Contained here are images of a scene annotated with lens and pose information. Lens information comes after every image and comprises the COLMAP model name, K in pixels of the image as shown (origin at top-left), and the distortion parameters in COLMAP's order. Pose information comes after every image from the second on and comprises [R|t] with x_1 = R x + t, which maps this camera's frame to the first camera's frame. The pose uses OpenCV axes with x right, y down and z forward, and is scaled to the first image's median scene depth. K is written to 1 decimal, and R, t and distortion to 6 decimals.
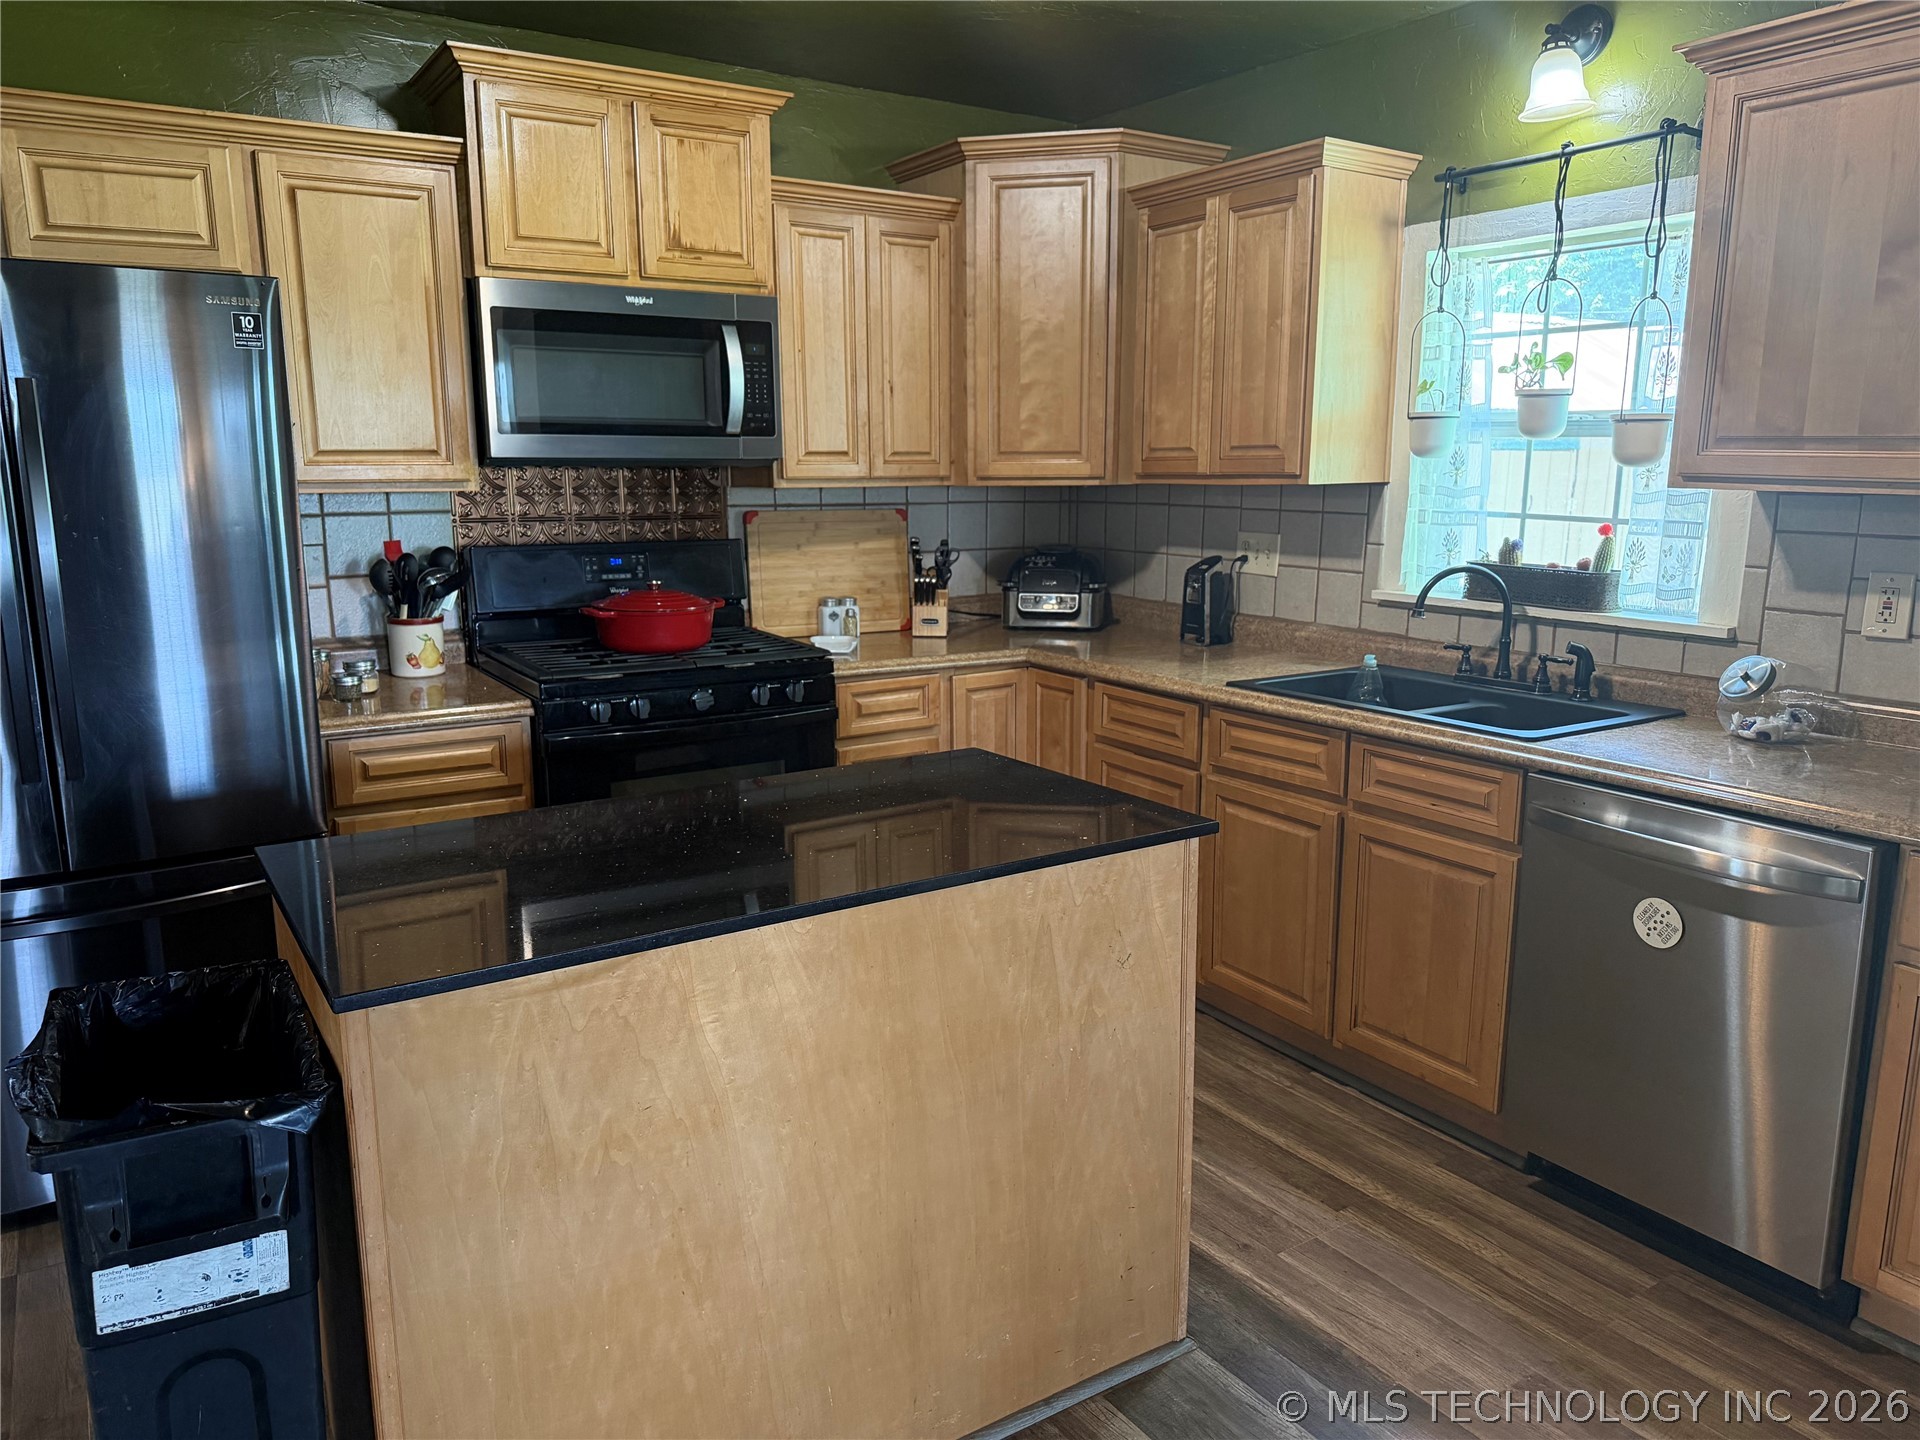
lens RADIAL K [[1345.4, 0, 960.0], [0, 1345.4, 710.6], [0, 0, 1]] dist [0.192745, -0.320719]
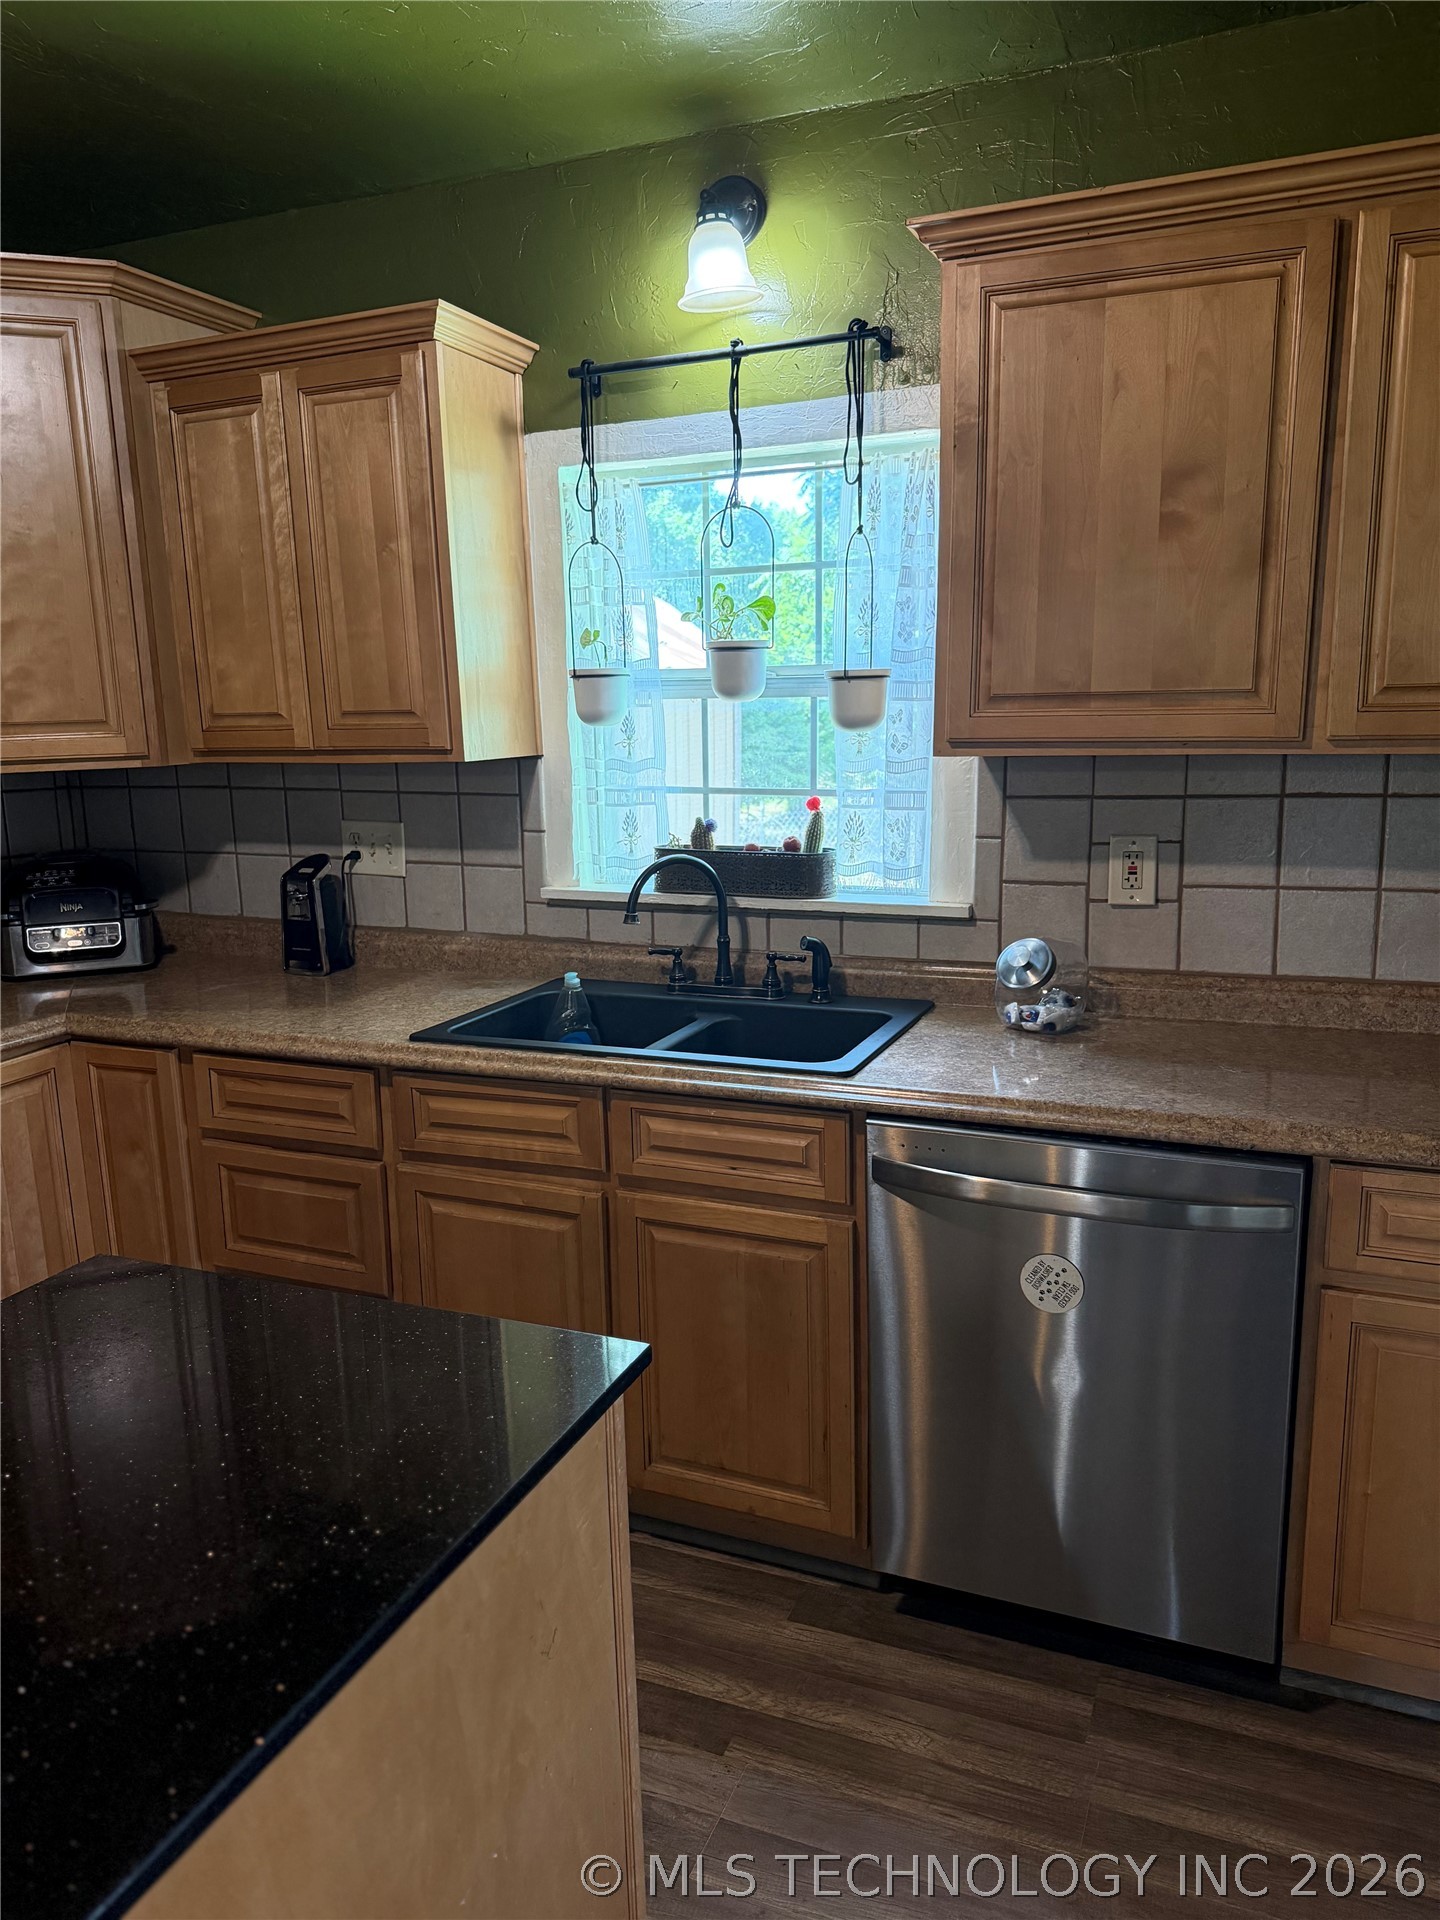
lens RADIAL K [[1349.7, 0, 704.4], [0, 1349.7, 964.6], [0, 0, 1]] dist [0.119120, -0.203043]
pose [[0.832188, -0.127519, 0.539631, -0.058081], [0.127368, 0.991135, 0.037792, -0.064301], [-0.539667, 0.037282, 0.841053, 0.292490]]
